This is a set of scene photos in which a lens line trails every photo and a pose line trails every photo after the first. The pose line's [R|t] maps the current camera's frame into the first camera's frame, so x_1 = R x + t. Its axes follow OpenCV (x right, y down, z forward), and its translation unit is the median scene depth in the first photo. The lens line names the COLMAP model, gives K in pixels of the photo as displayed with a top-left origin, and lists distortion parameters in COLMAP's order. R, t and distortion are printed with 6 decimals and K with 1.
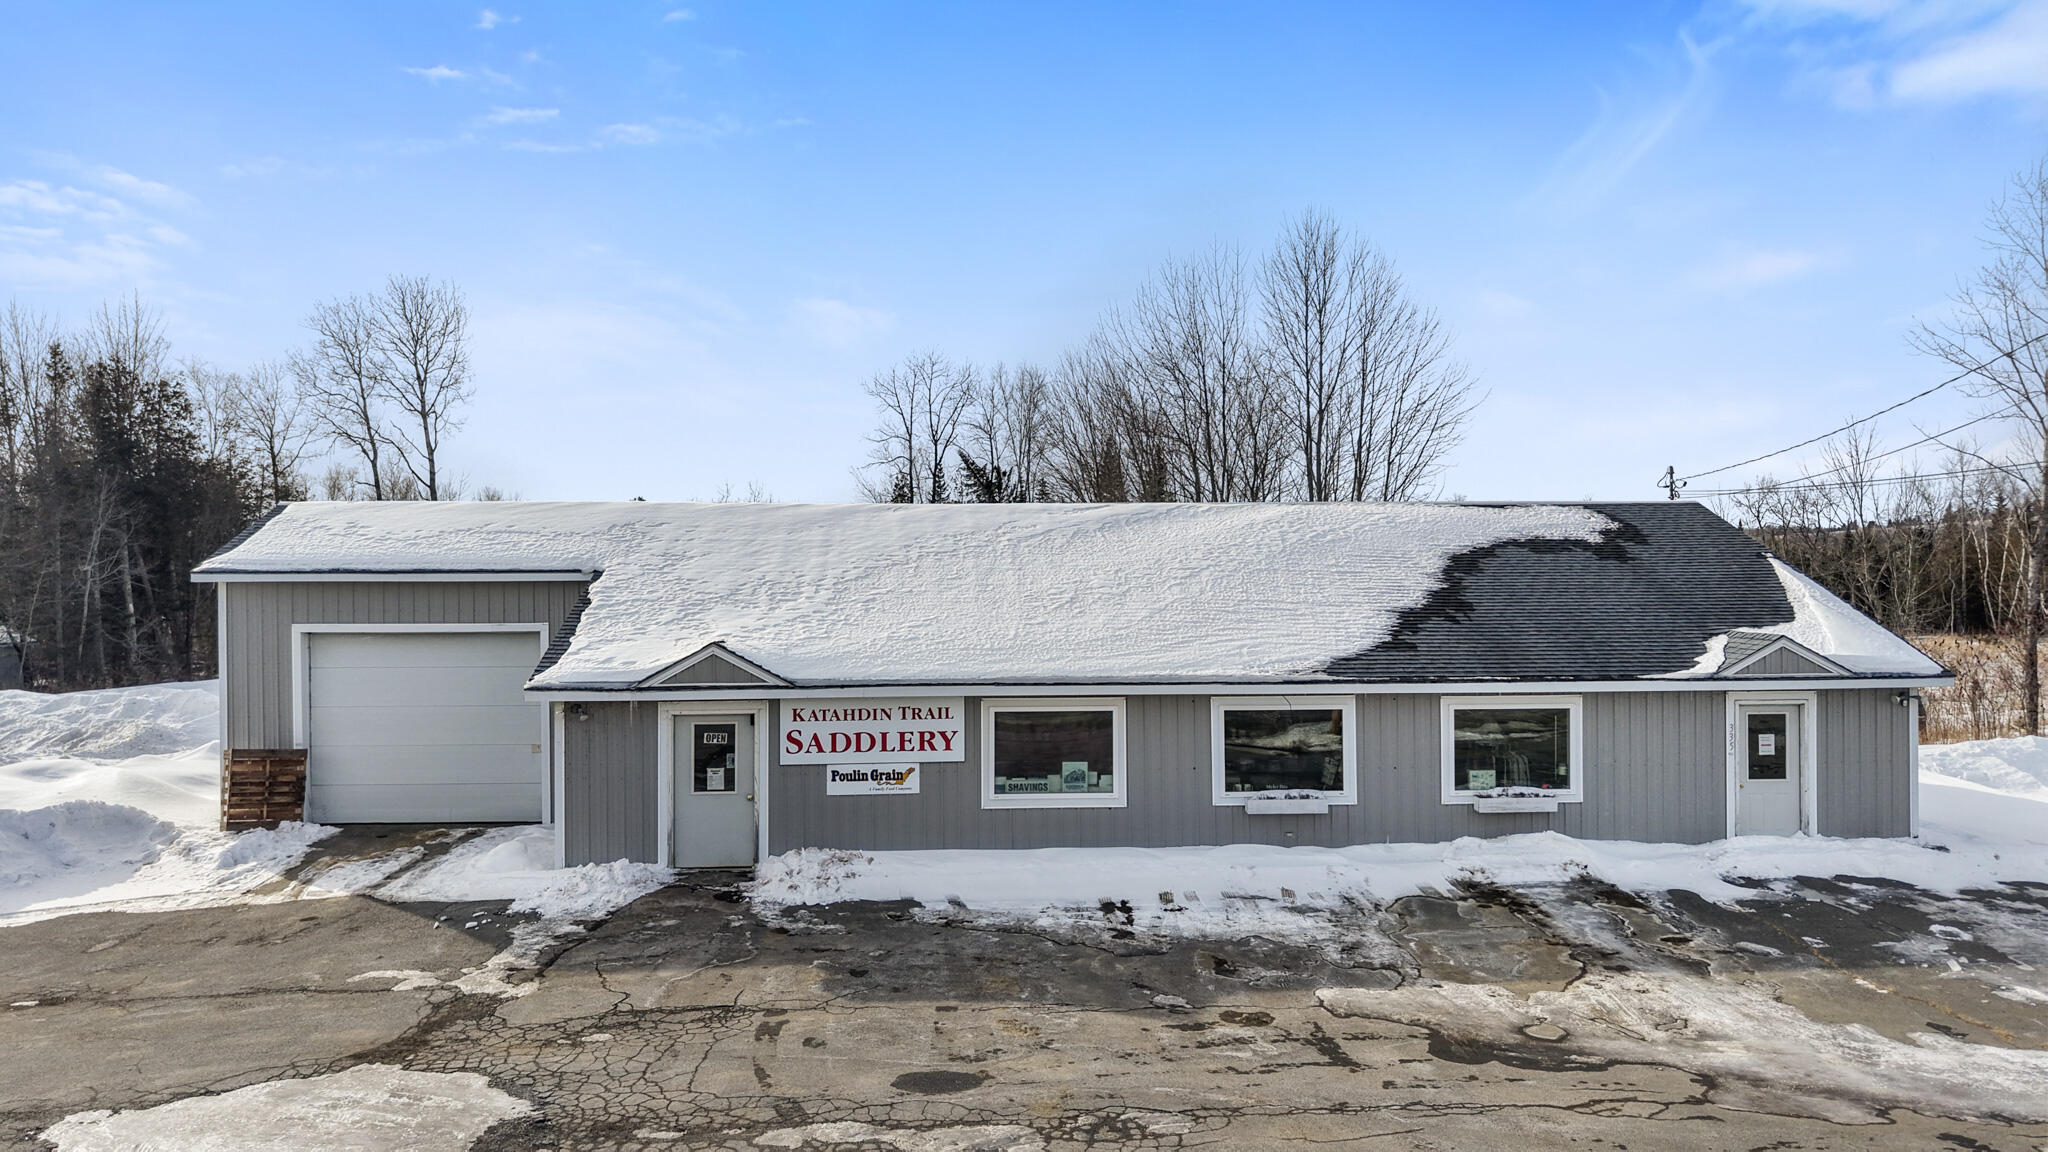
lens RADIAL K [[1371.9, 0, 1024.0], [0, 1371.9, 576.0], [0, 0, 1]] dist [0.022830, -0.028544]
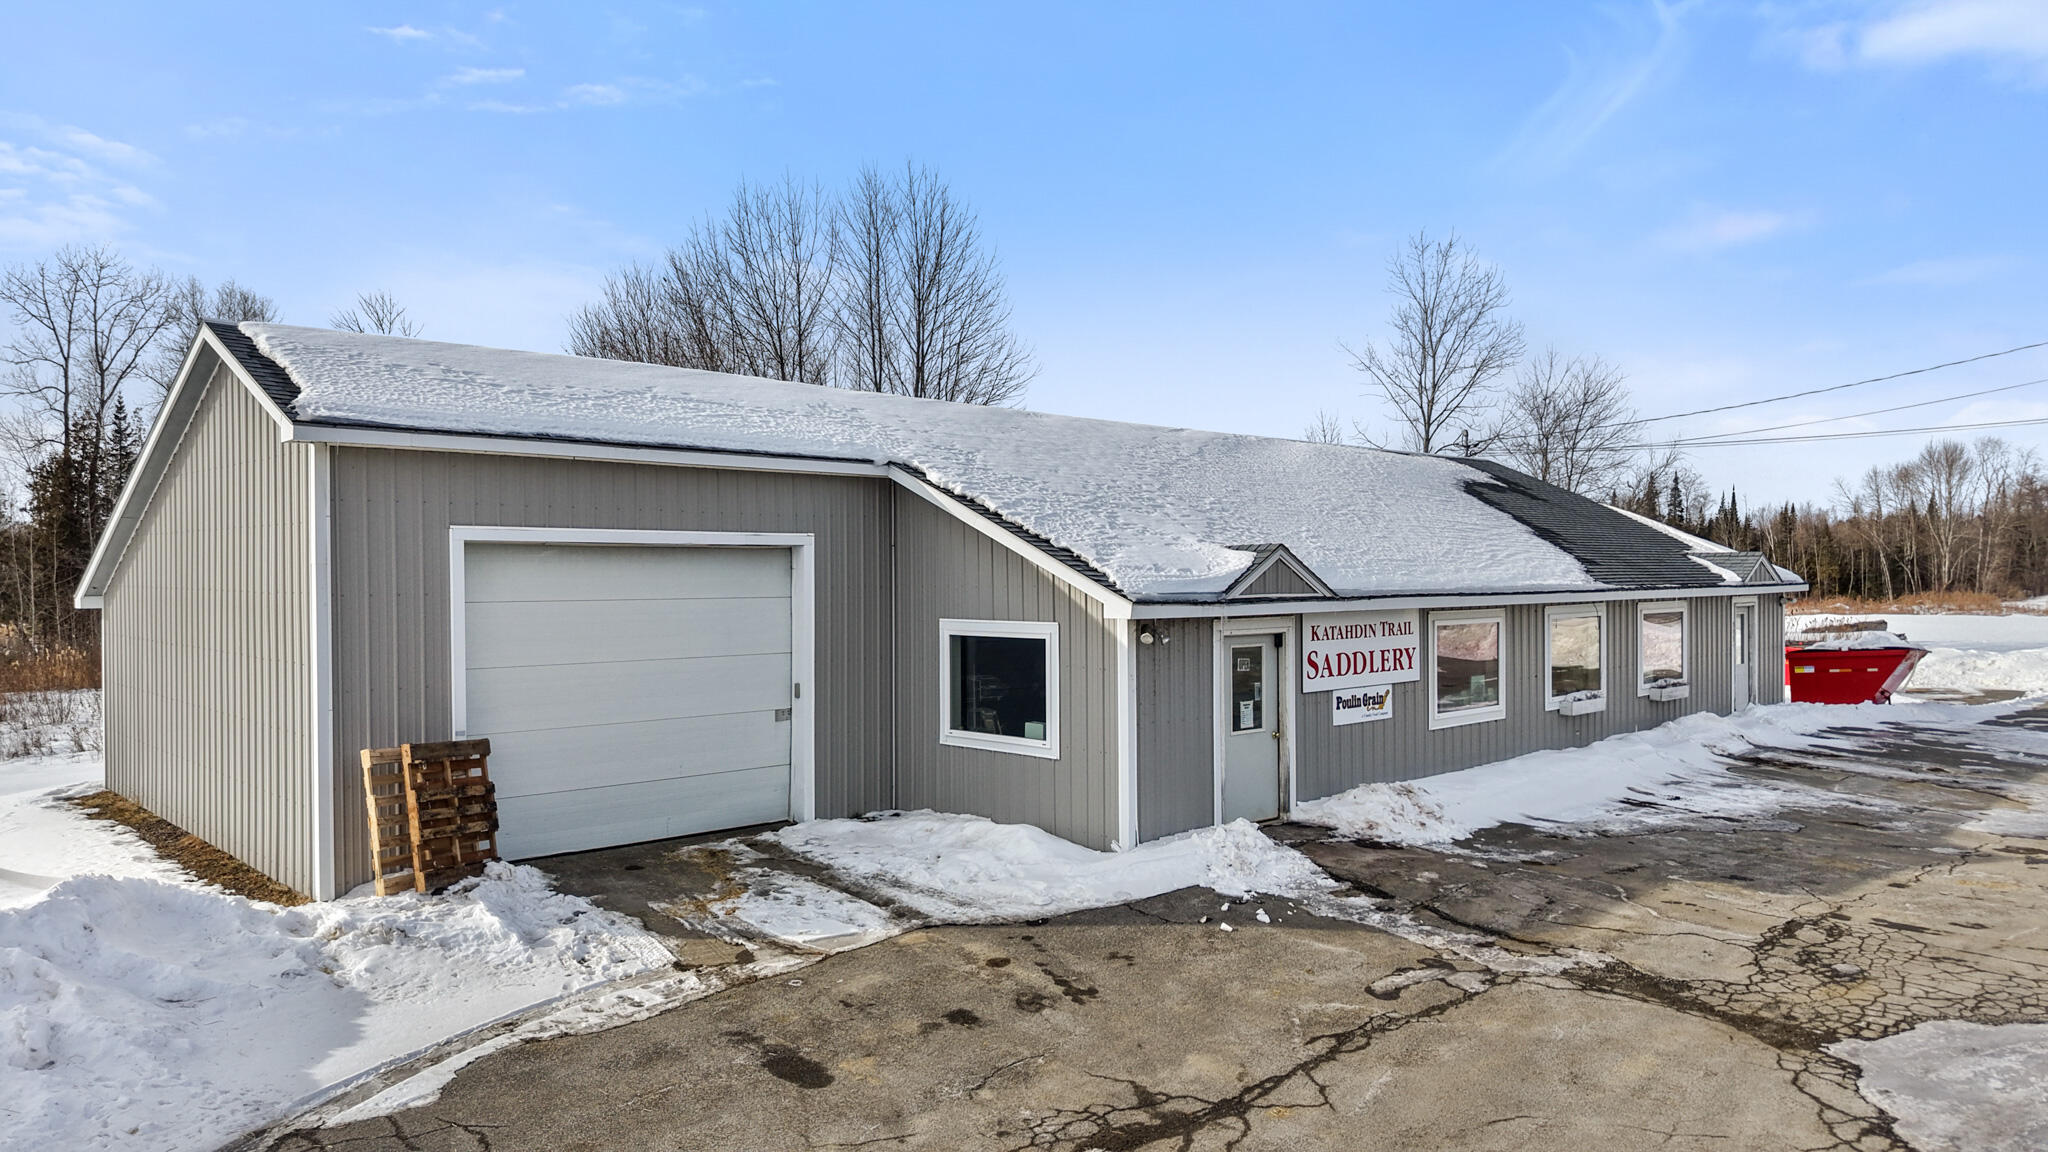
lens RADIAL K [[1367.3, 0, 1016.1], [0, 1367.3, 570.6], [0, 0, 1]] dist [-0.010201, 0.001448]
pose [[0.755055, 0.009229, 0.655596, -0.855402], [-0.006614, 0.999957, -0.006459, 0.069383], [-0.655628, 0.000540, 0.755084, 0.485707]]
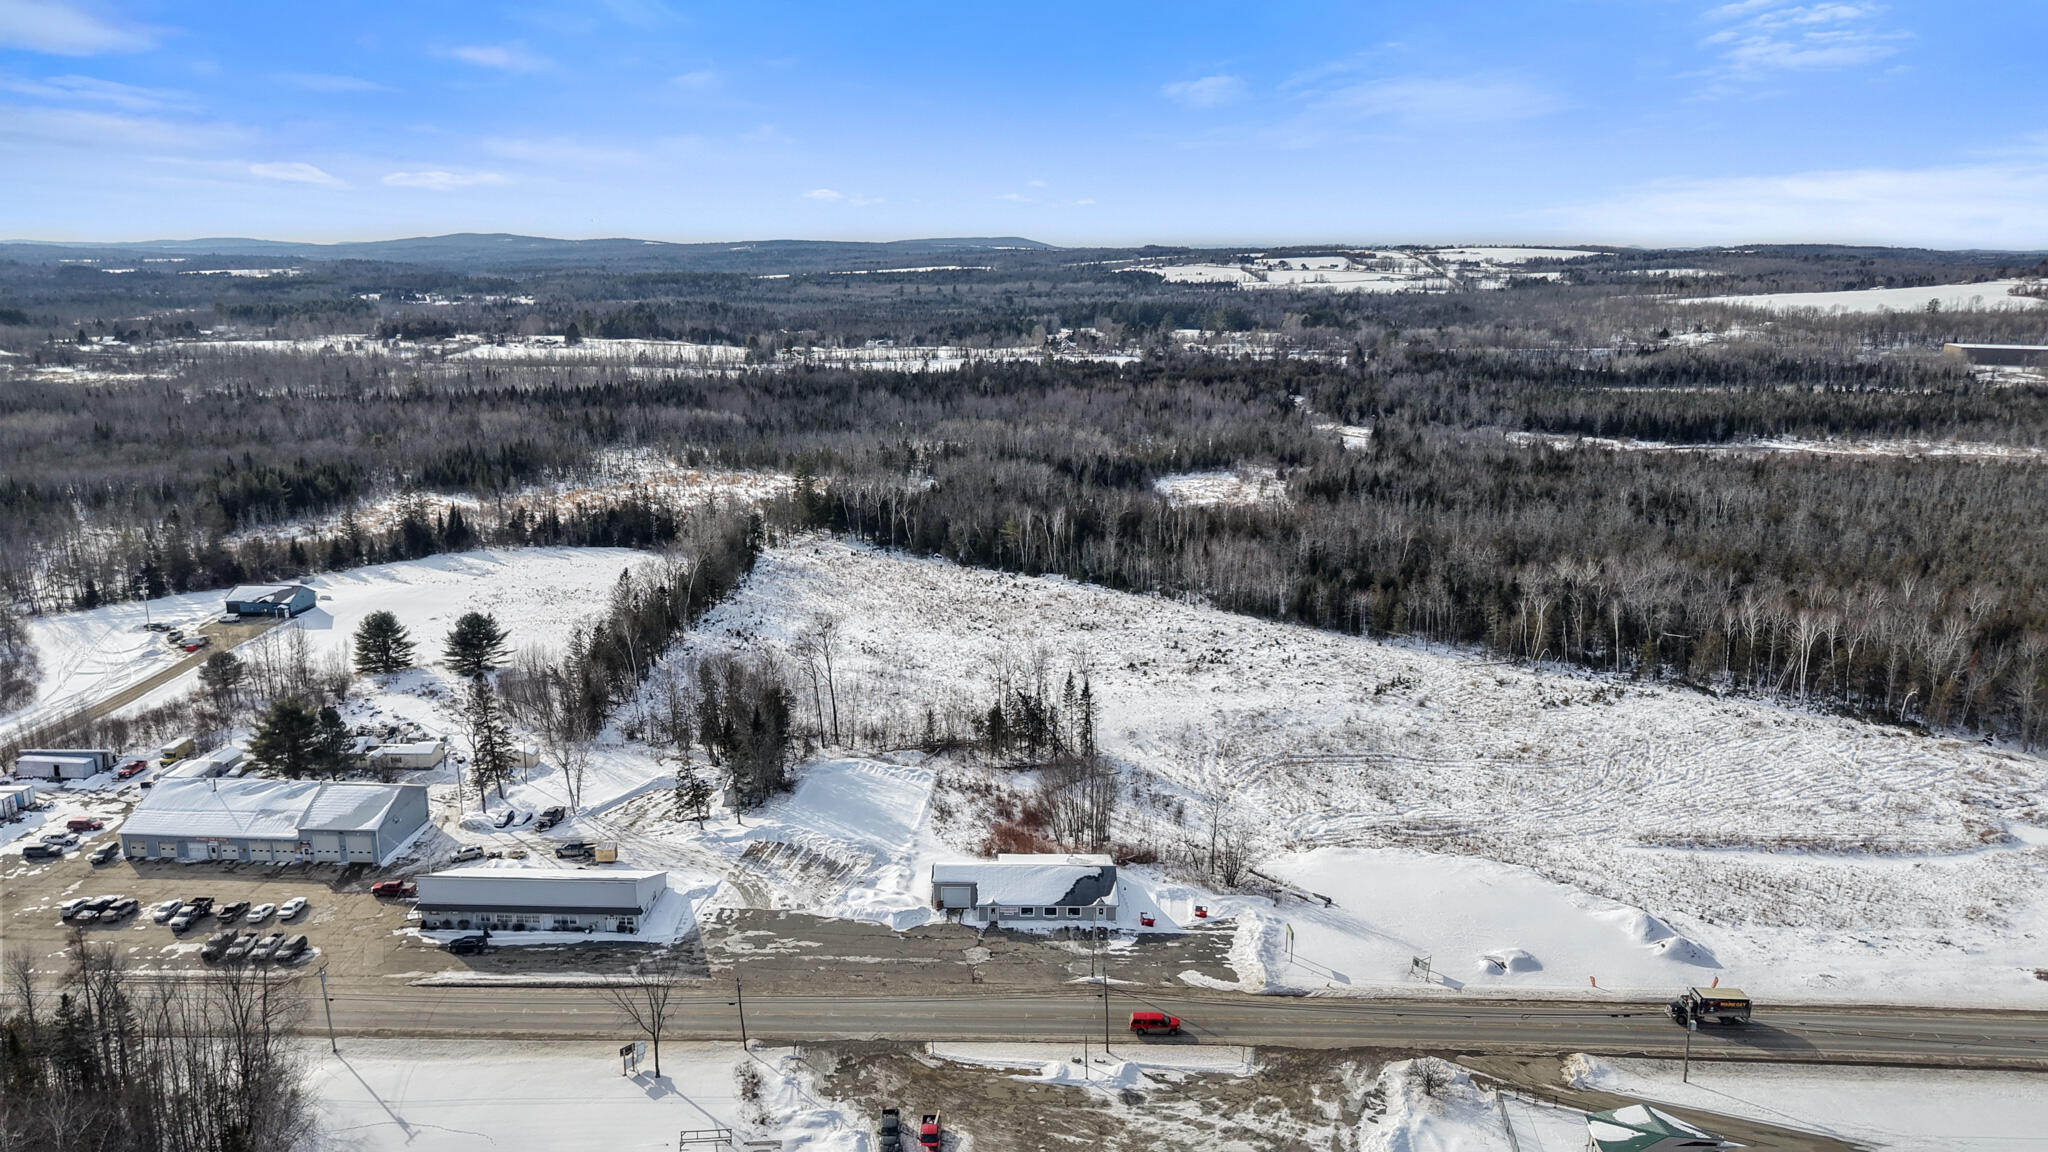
lens RADIAL K [[1372.6, 0, 1024.0], [0, 1372.6, 576.0], [0, 0, 1]] dist [0.048205, -0.071559]
pose [[0.999277, 0.024086, -0.029406, 0.237390], [-0.016319, 0.970540, 0.240385, -4.673682], [0.034330, -0.239731, 0.970232, -8.184312]]
